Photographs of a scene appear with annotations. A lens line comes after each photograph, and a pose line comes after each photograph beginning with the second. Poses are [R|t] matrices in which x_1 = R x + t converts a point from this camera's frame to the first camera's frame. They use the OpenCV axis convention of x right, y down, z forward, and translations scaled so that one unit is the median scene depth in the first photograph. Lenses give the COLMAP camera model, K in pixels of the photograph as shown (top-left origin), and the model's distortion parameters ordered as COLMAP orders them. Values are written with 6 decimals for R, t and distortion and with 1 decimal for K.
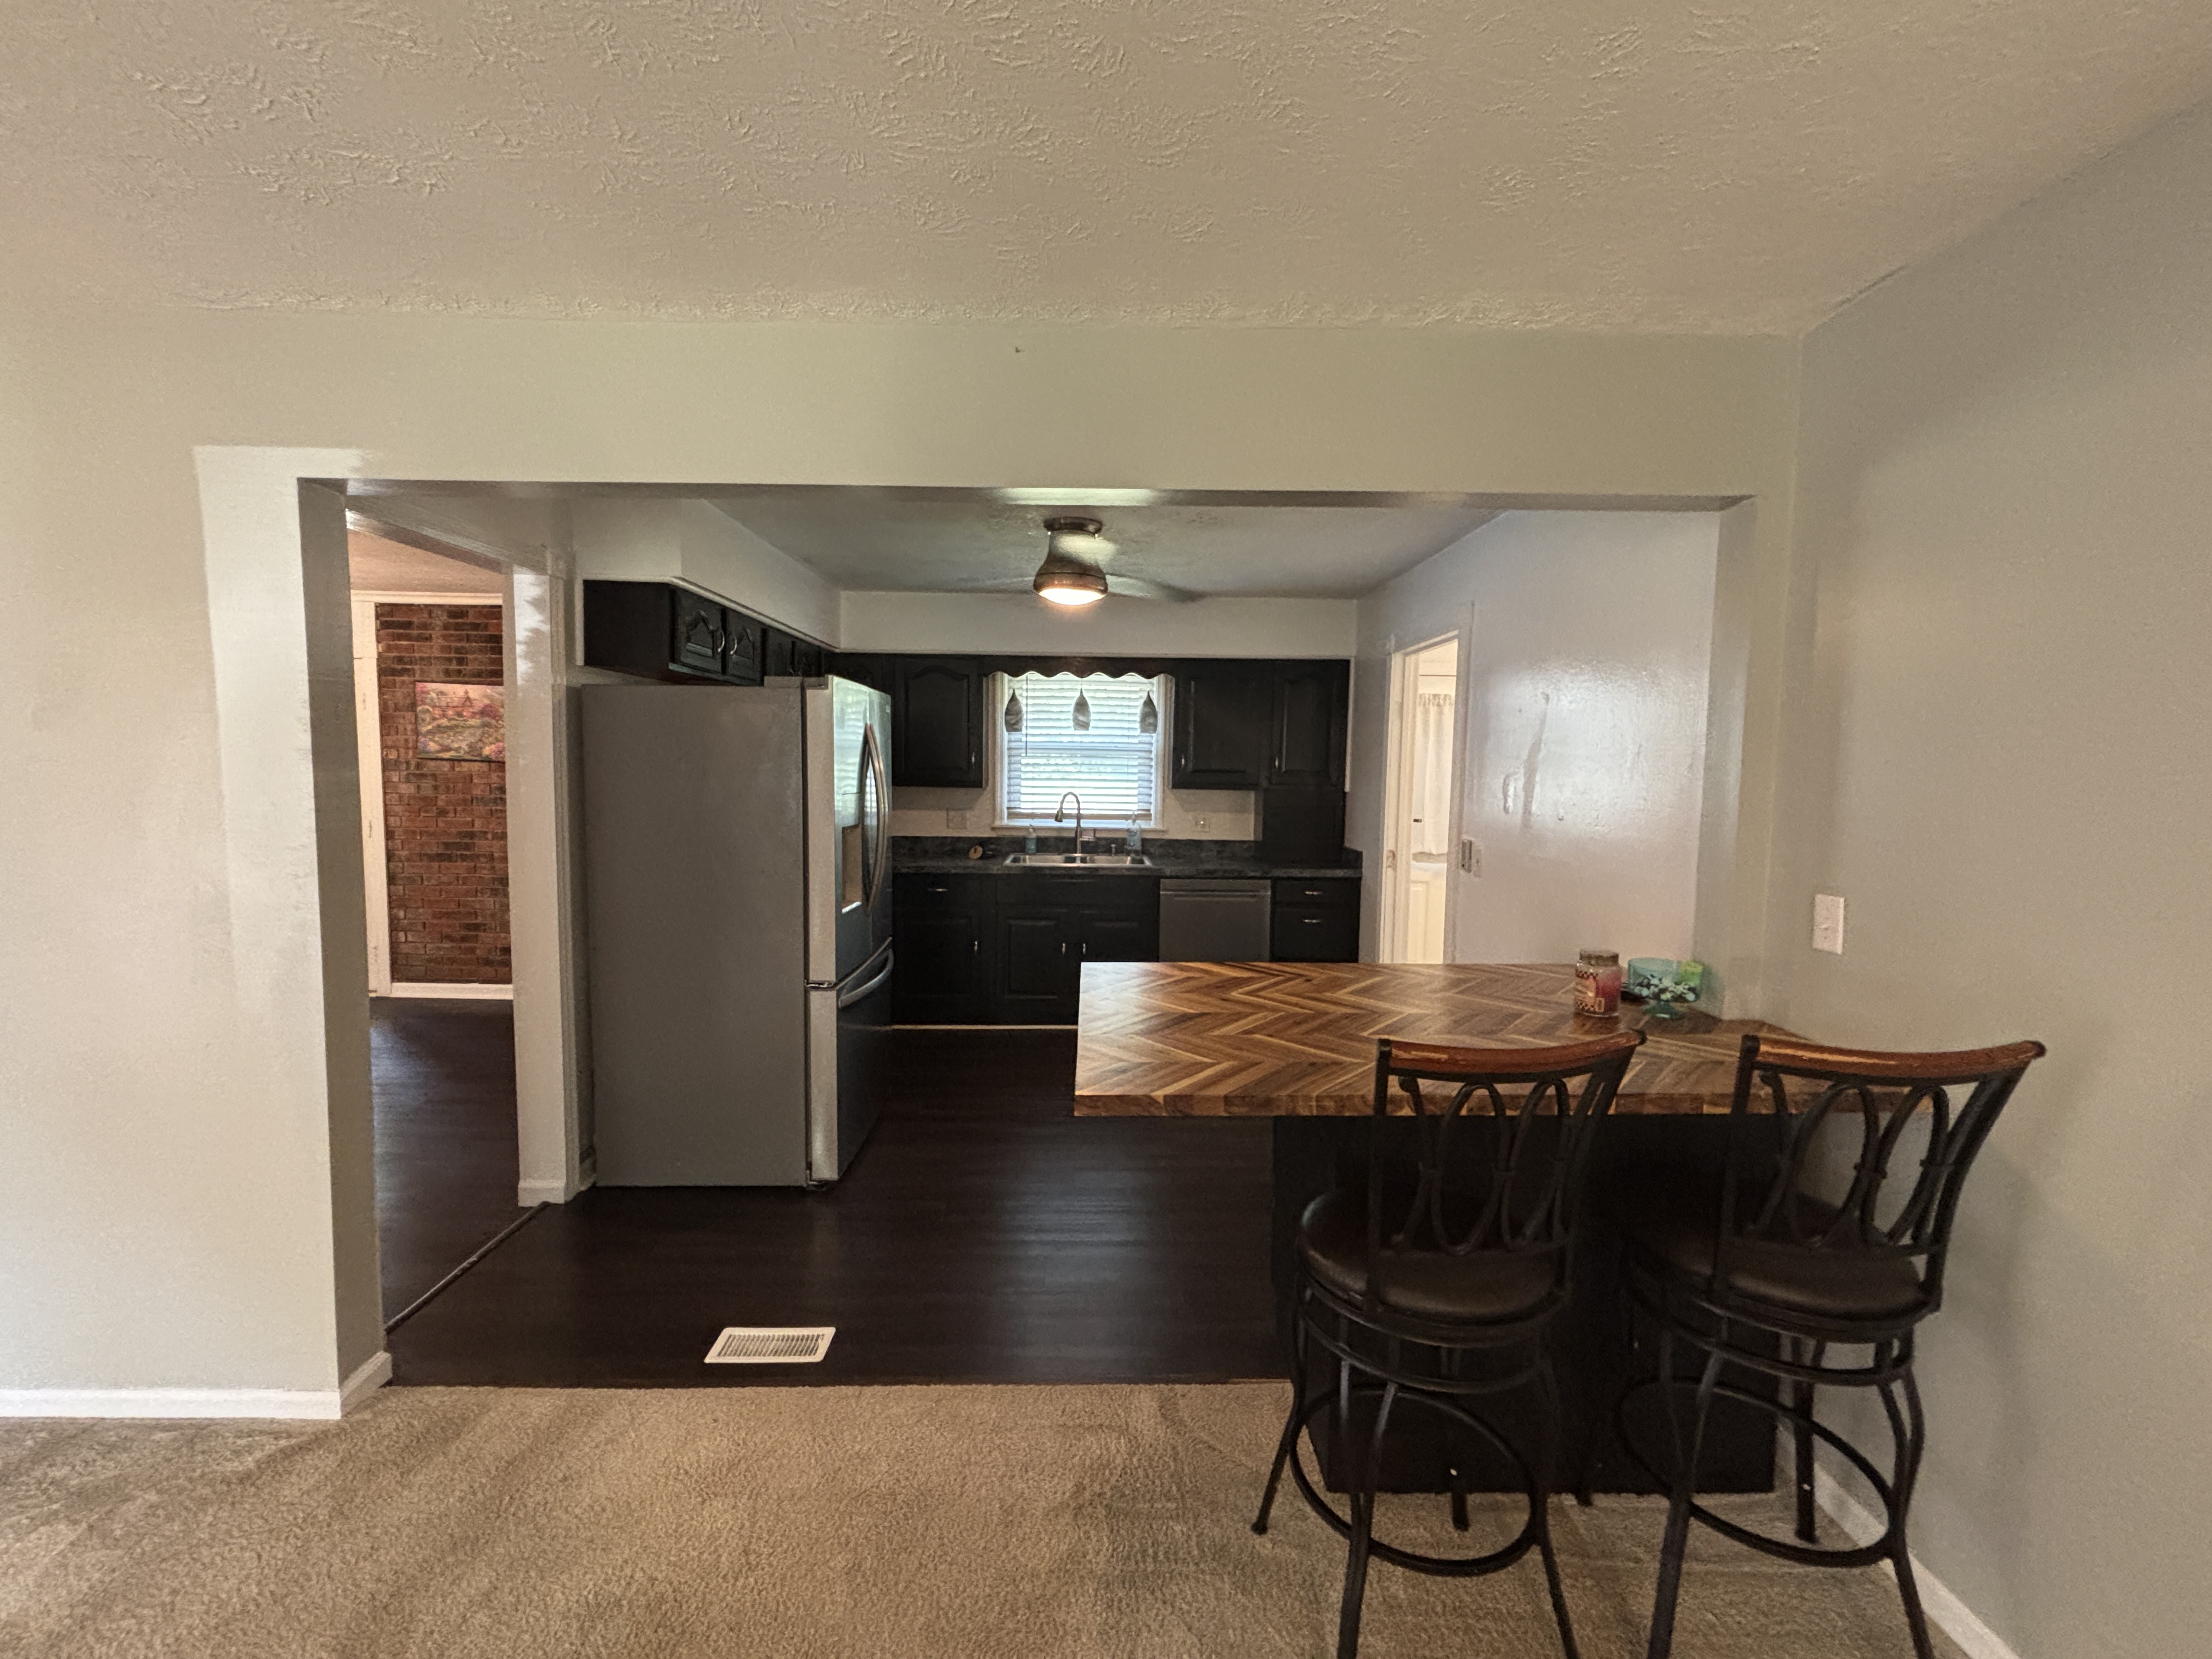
lens RADIAL K [[895.5, 0, 1099.2], [0, 895.5, 830.3], [0, 0, 1]] dist [-0.002957, -0.001293]
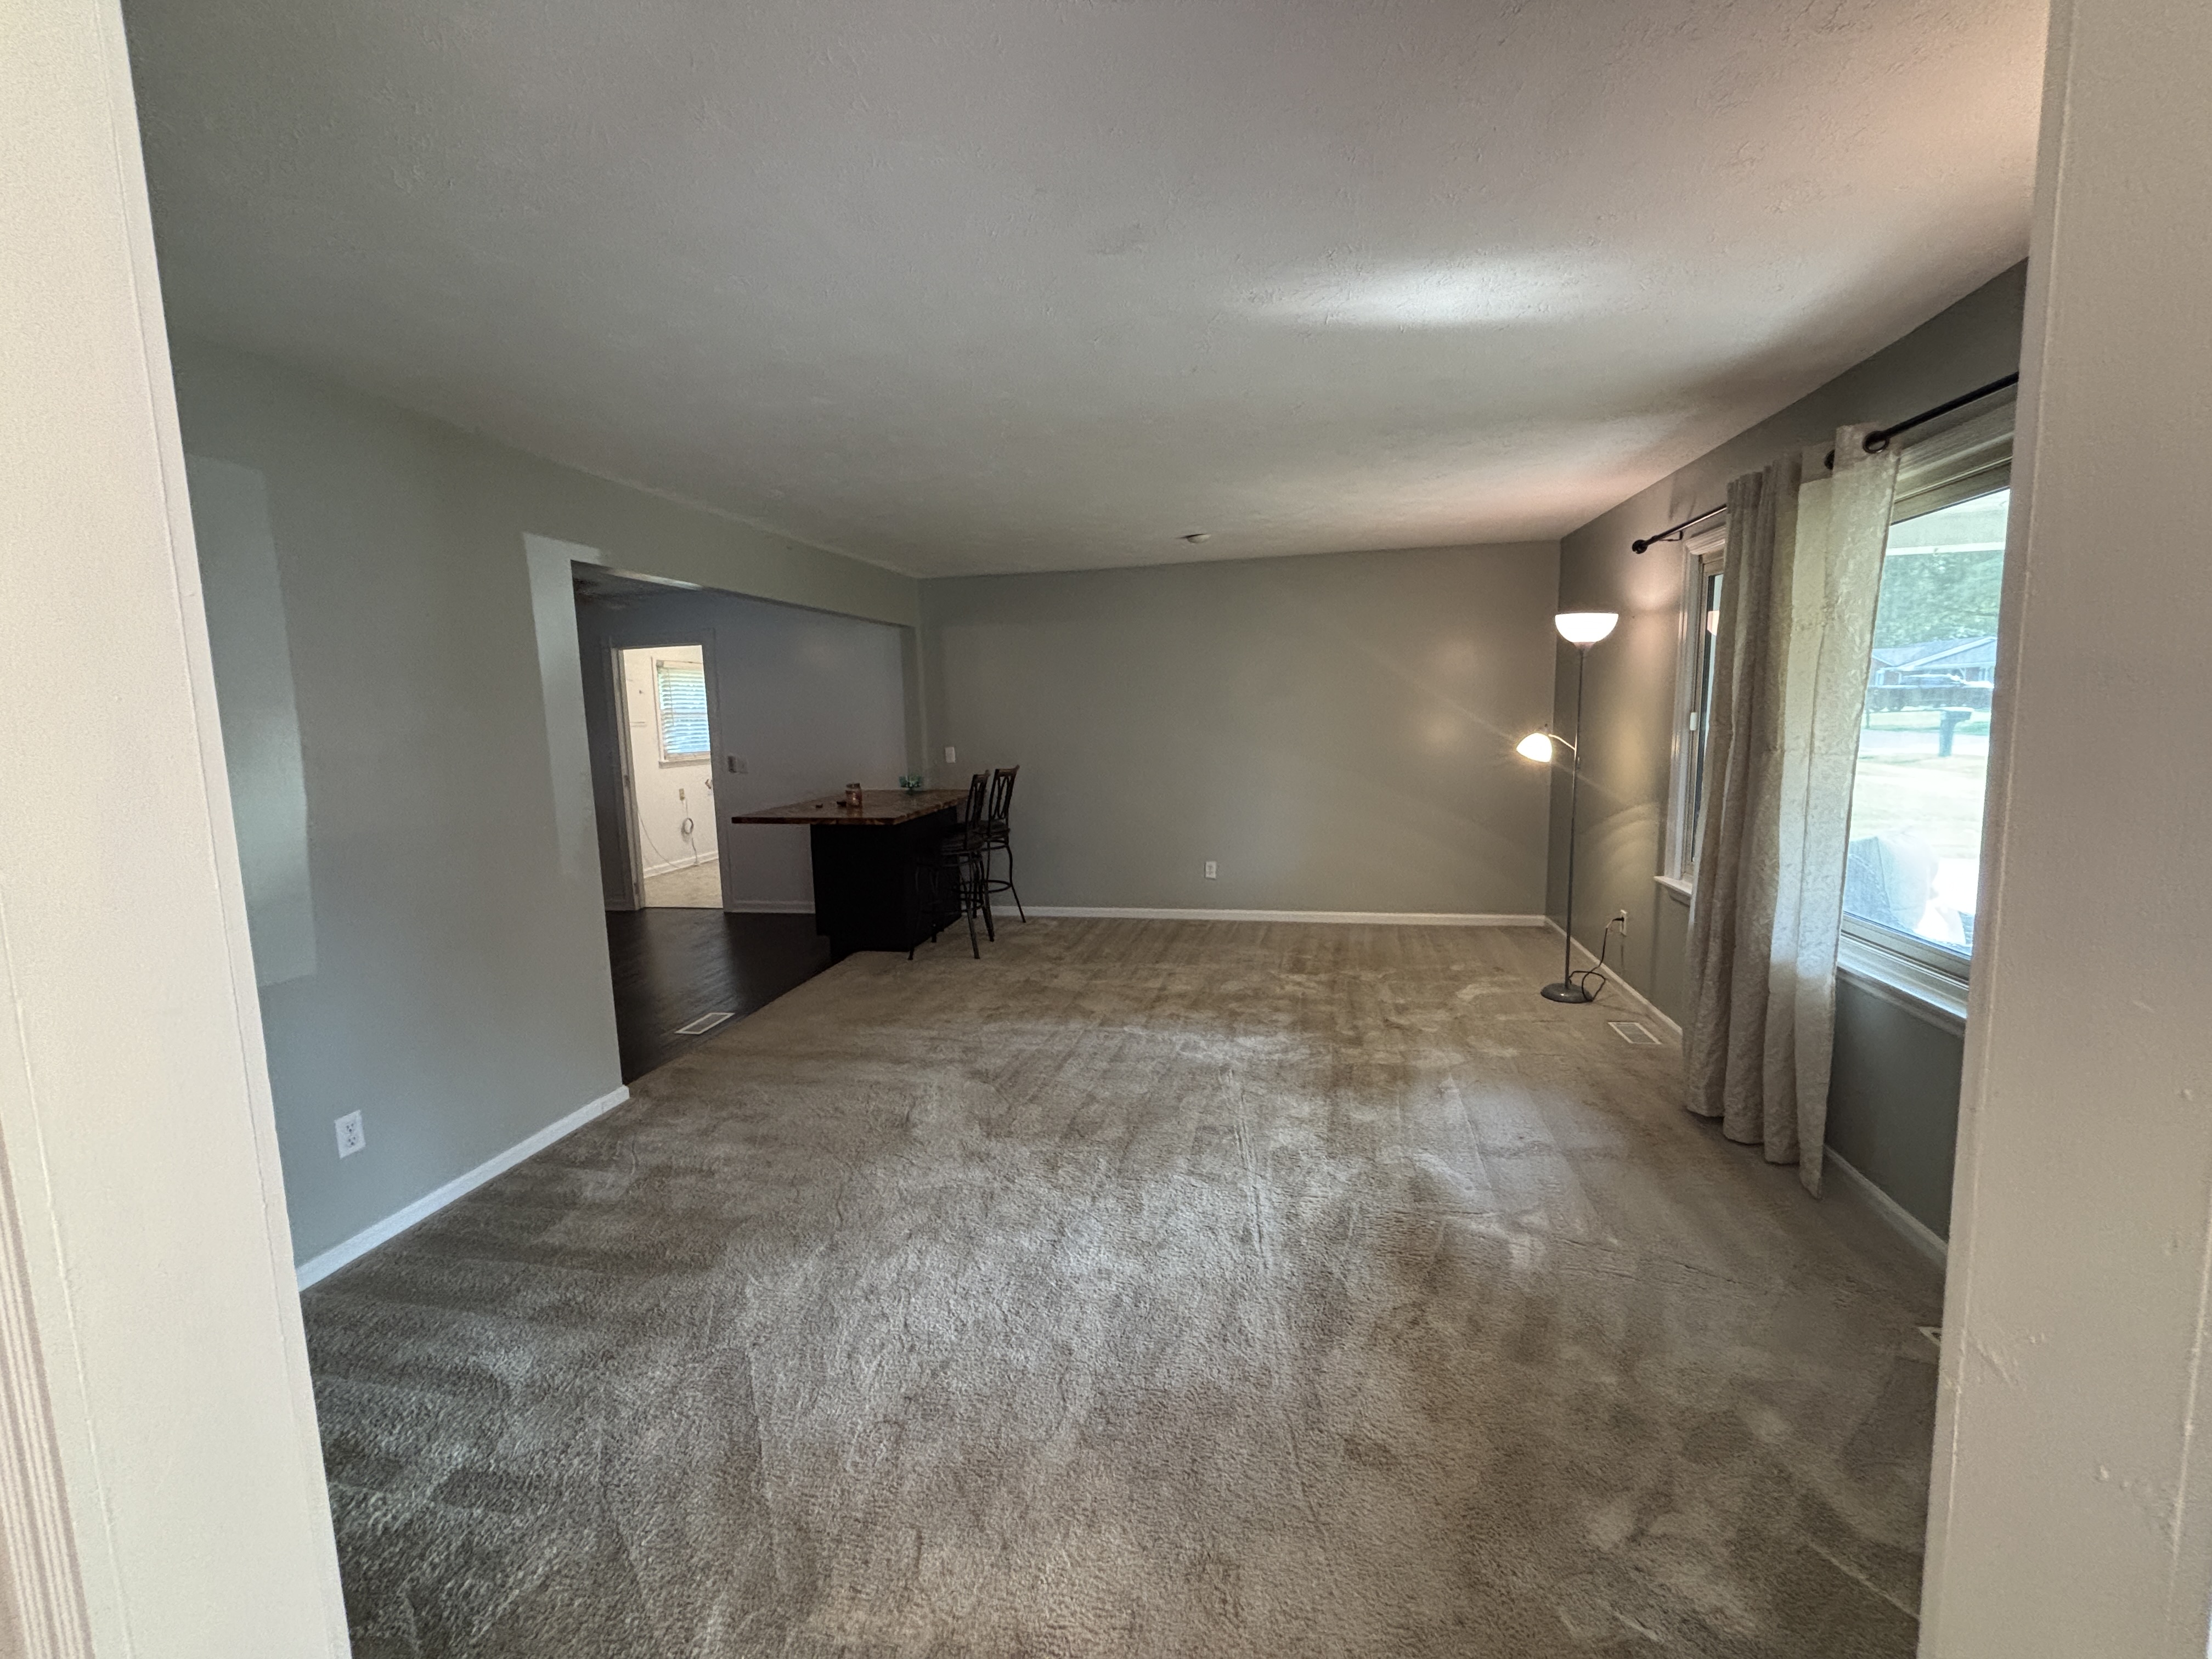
lens RADIAL K [[895.5, 0, 1107.1], [0, 895.5, 816.8], [0, 0, 1]] dist [-0.002957, -0.001293]
pose [[0.185471, -0.132313, 0.973701, -2.490706], [0.092705, 0.988830, 0.116711, -0.008448], [-0.978267, 0.068620, 0.195665, -0.338328]]
